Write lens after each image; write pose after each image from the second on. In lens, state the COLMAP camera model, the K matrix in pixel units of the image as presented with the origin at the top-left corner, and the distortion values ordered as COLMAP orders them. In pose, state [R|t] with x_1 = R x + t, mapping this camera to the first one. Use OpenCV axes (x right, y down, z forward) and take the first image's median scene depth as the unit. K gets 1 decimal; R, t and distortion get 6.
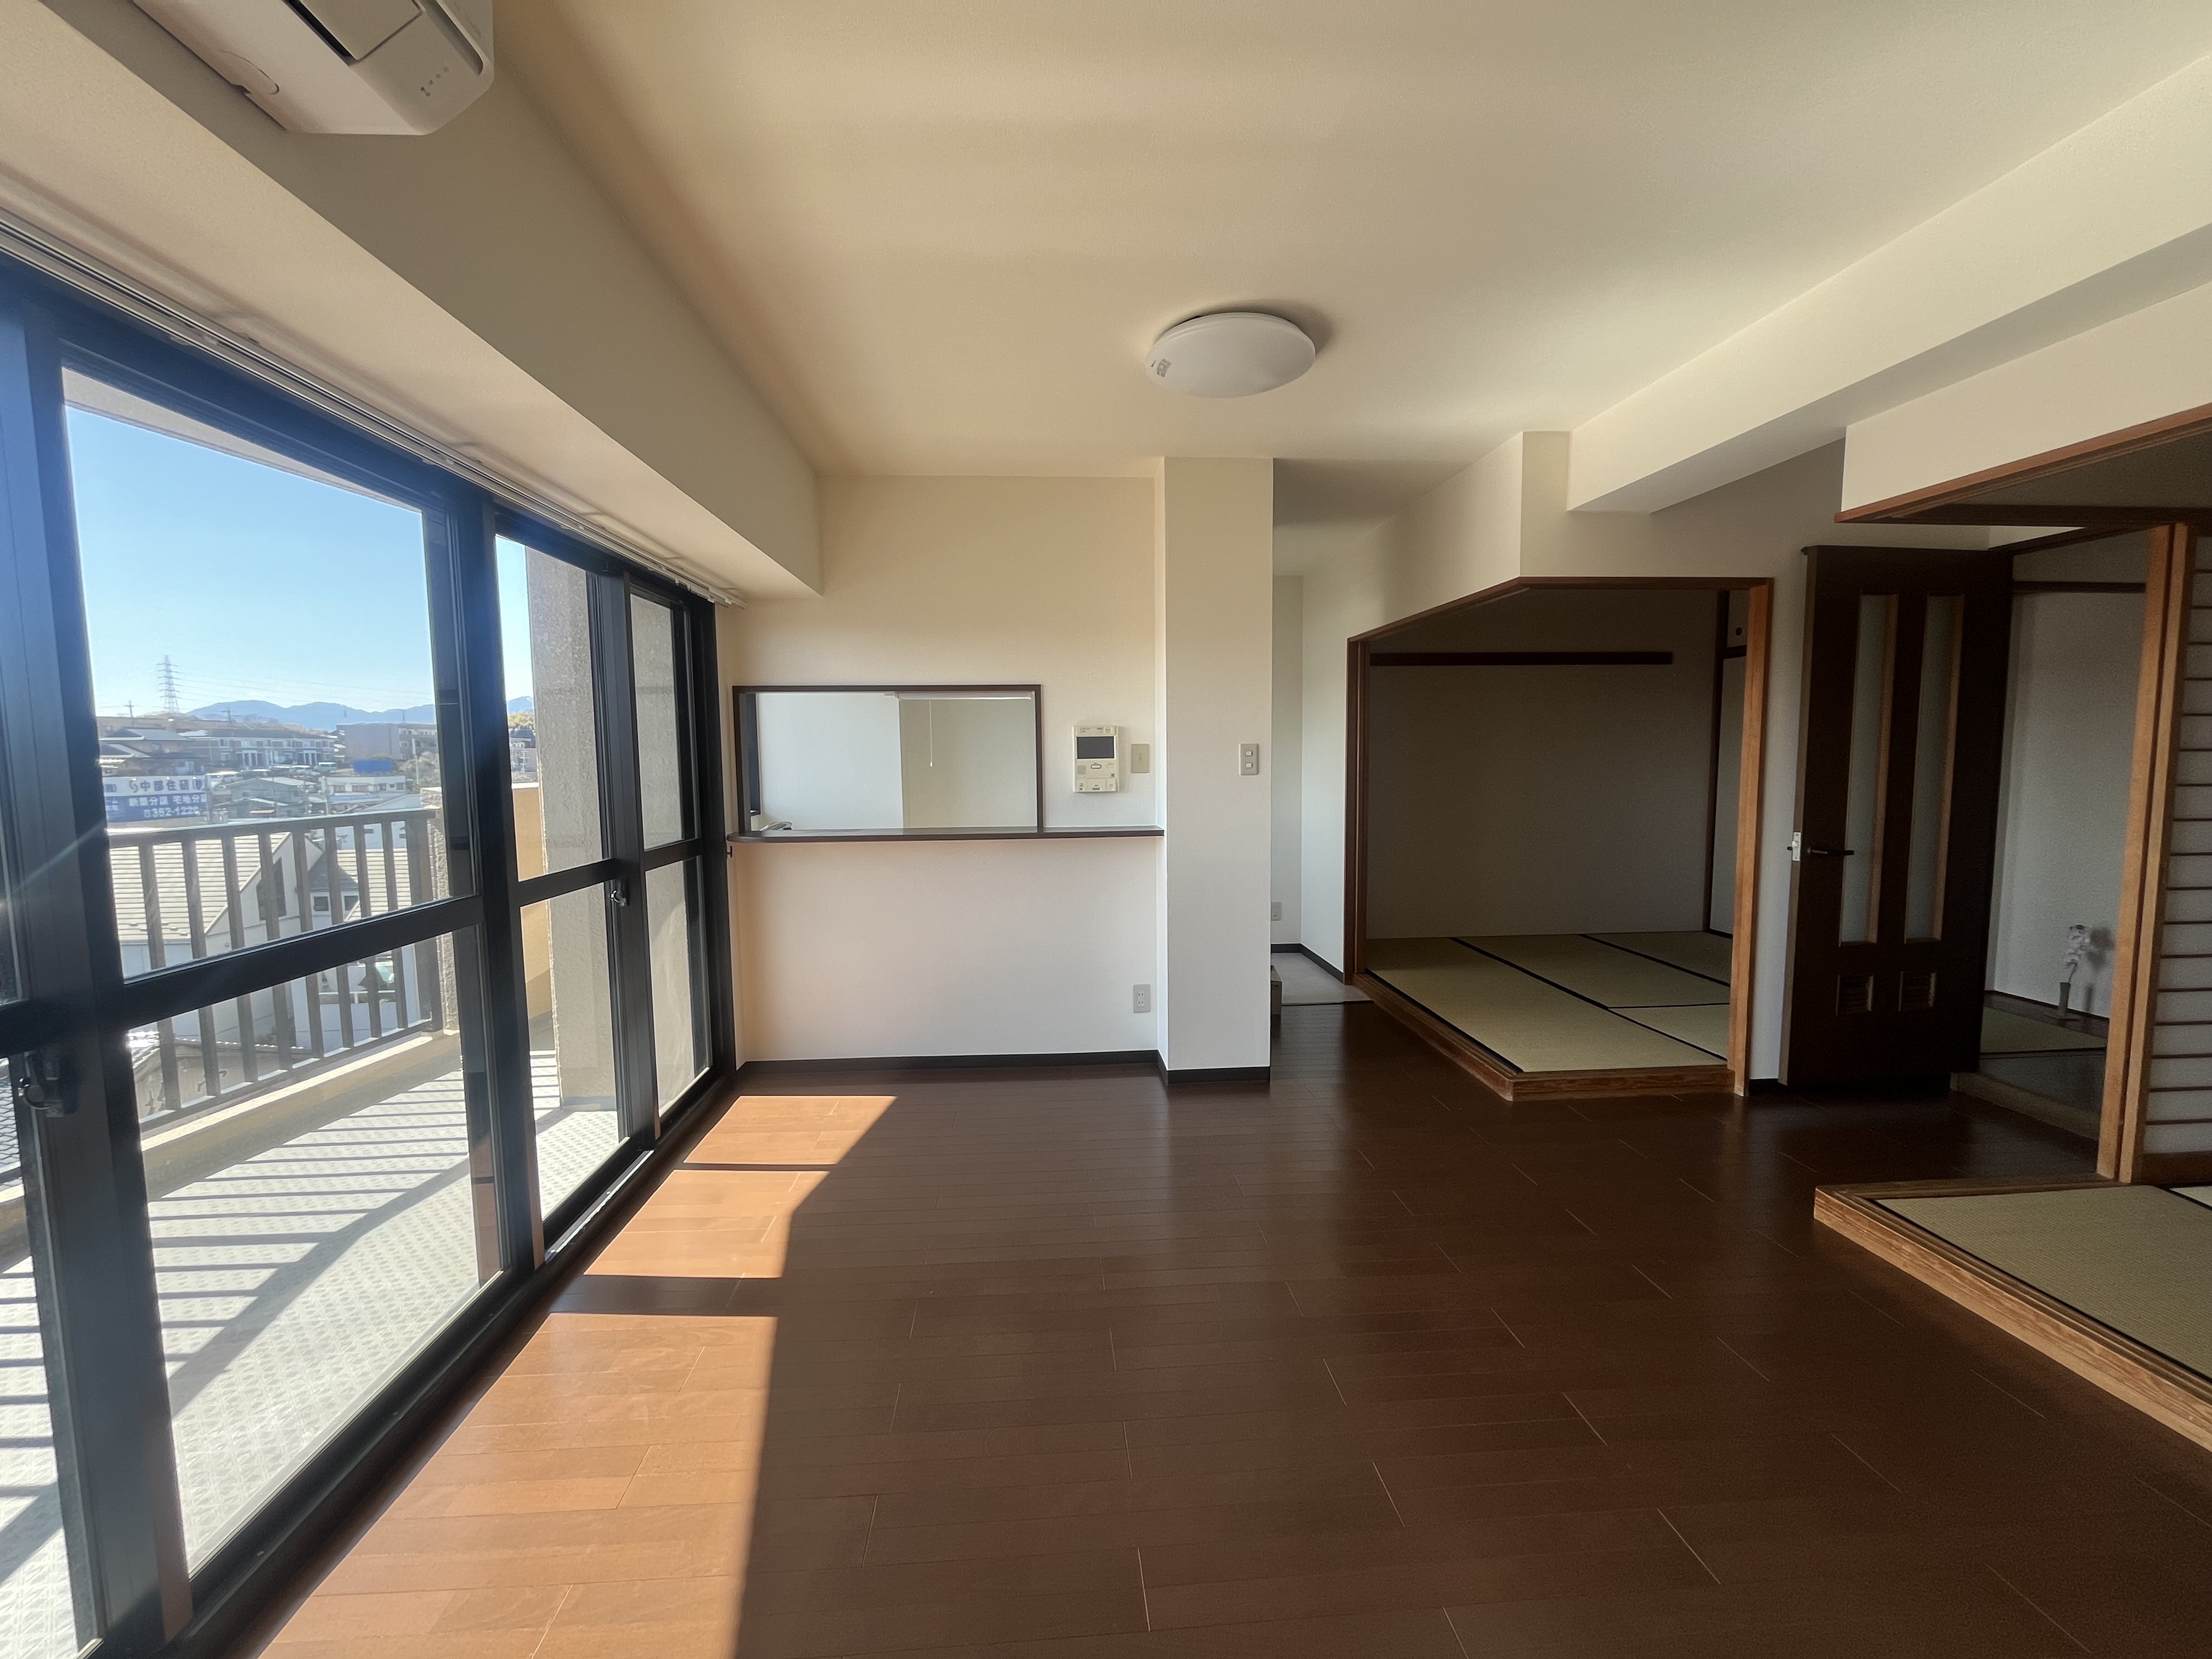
lens RADIAL K [[902.8, 0, 1098.7], [0, 902.8, 832.5], [0, 0, 1]] dist [-0.002524, -0.000495]
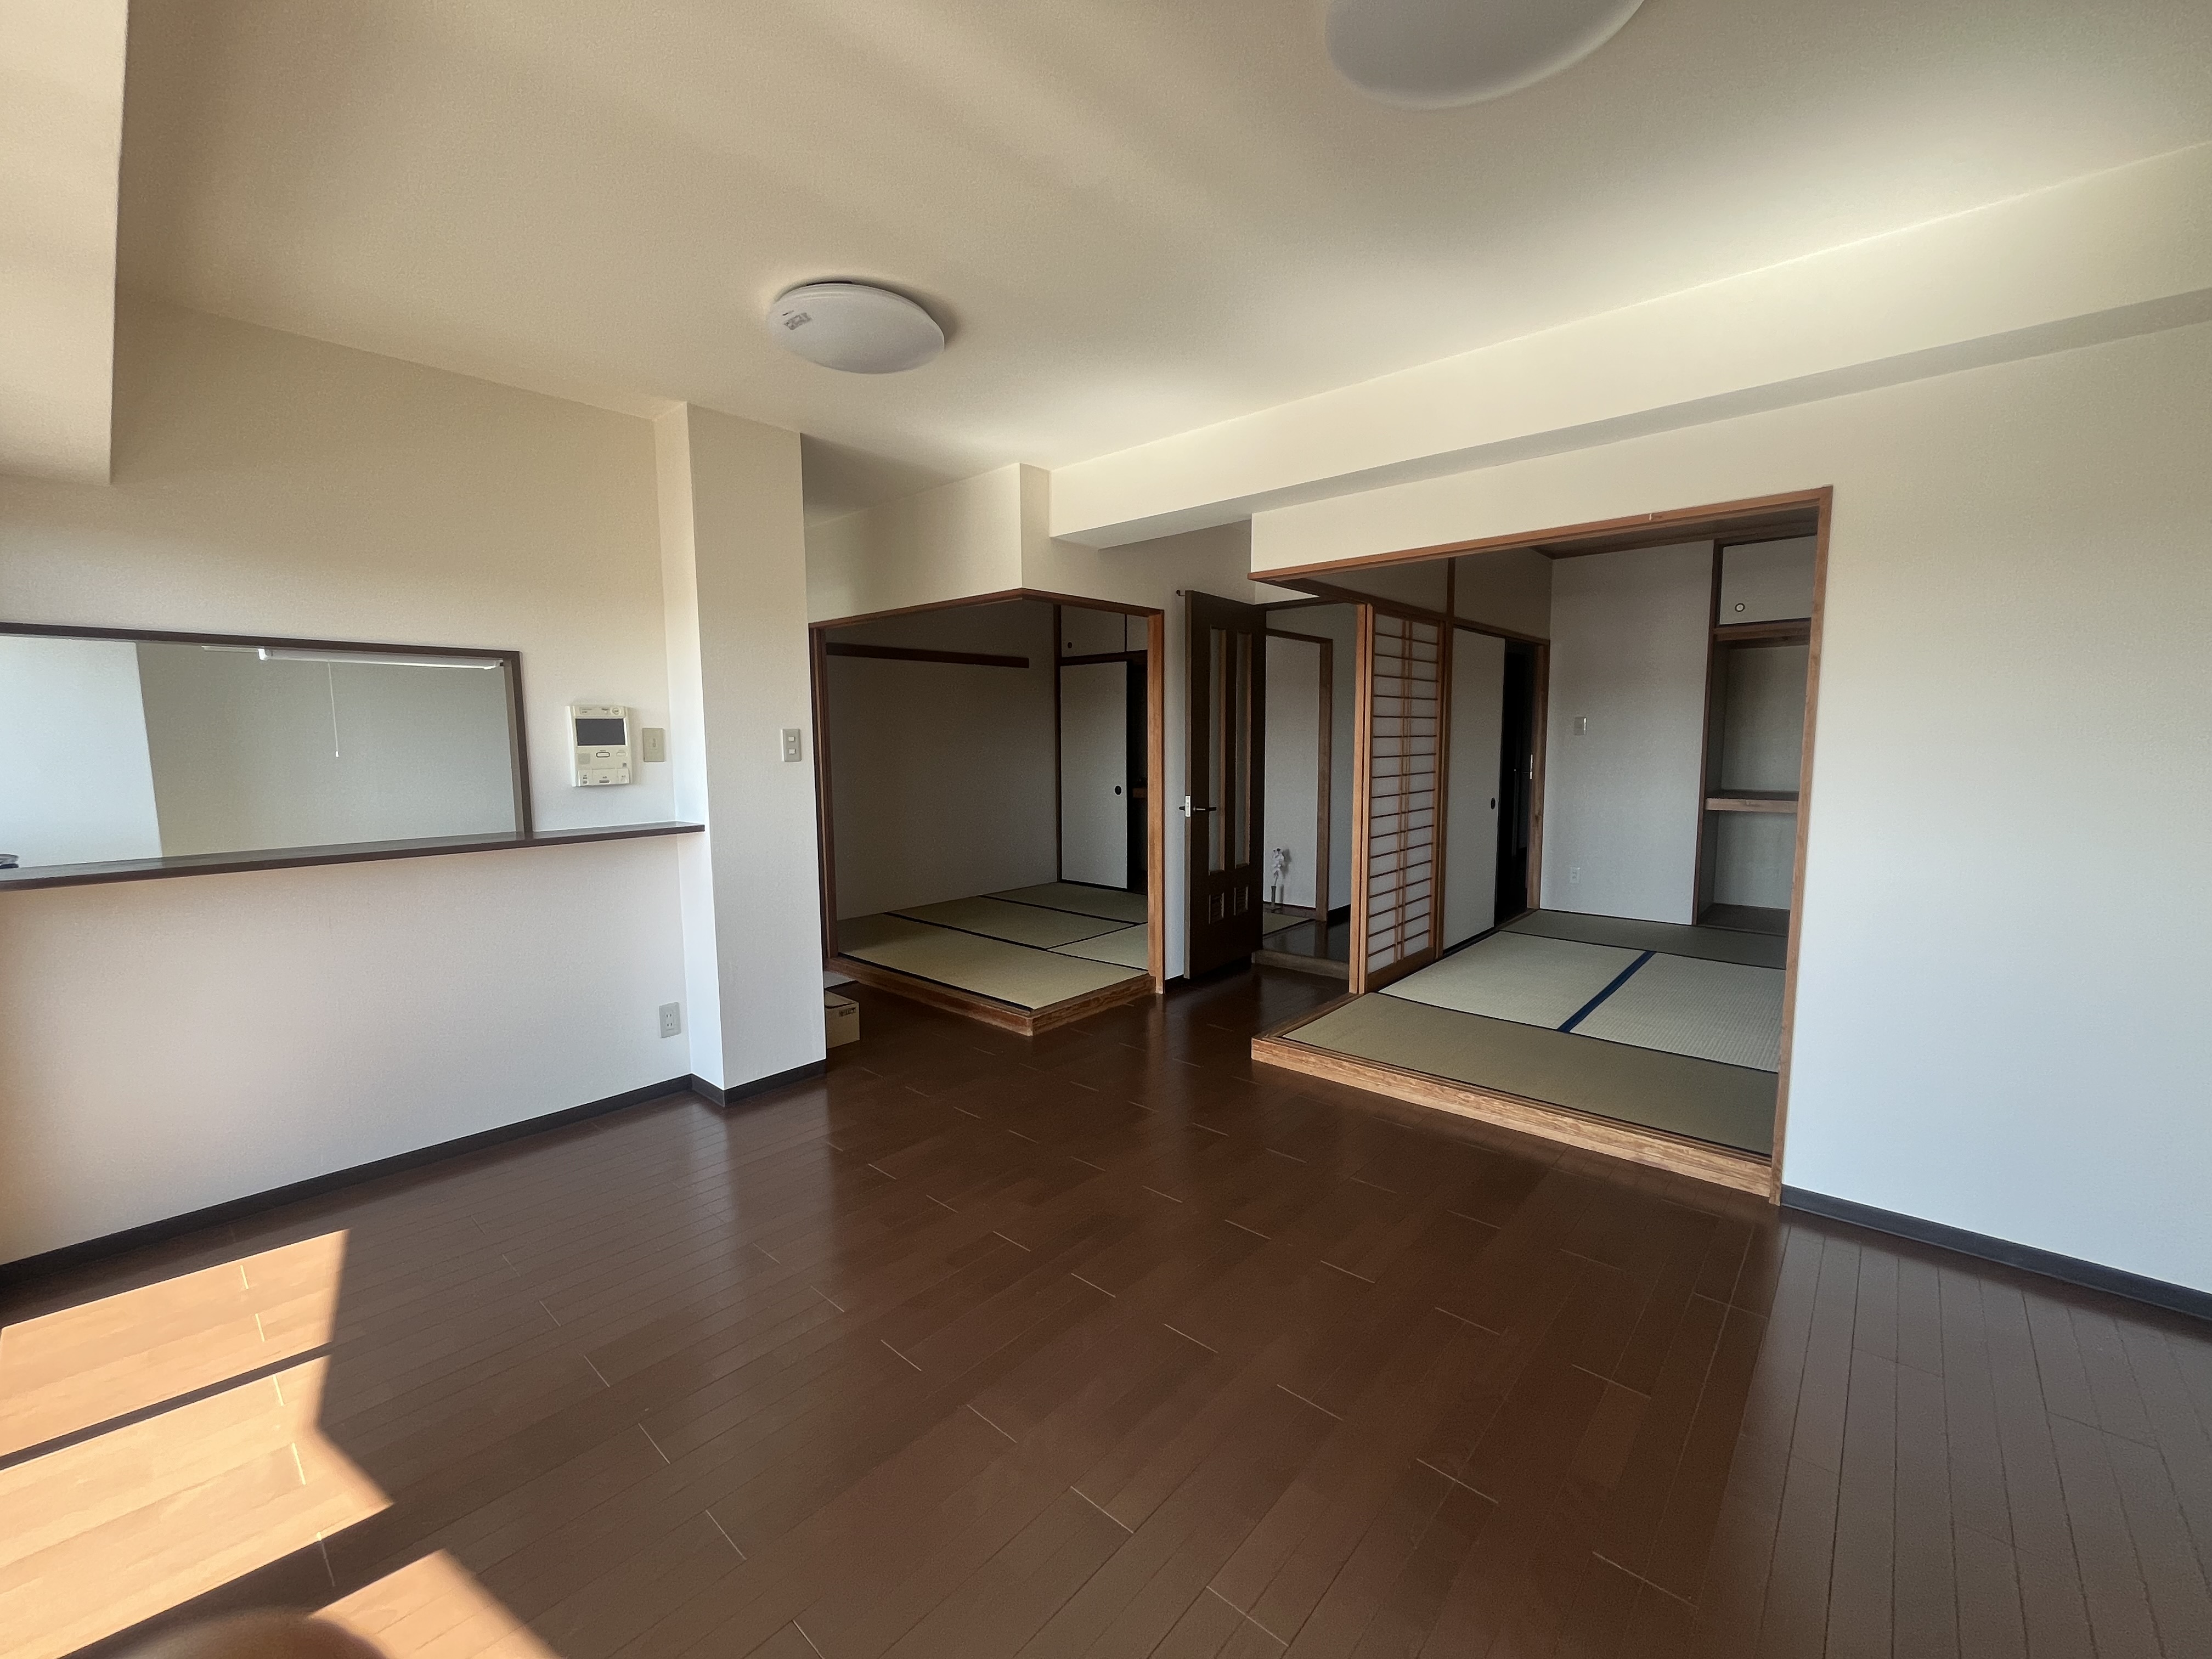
lens RADIAL K [[902.8, 0, 1094.9], [0, 902.8, 830.8], [0, 0, 1]] dist [-0.002524, -0.000495]
pose [[0.717829, -0.068379, 0.692854, -0.276138], [0.062347, 0.997480, 0.033849, -0.002799], [-0.693422, 0.018900, 0.720283, 0.091216]]
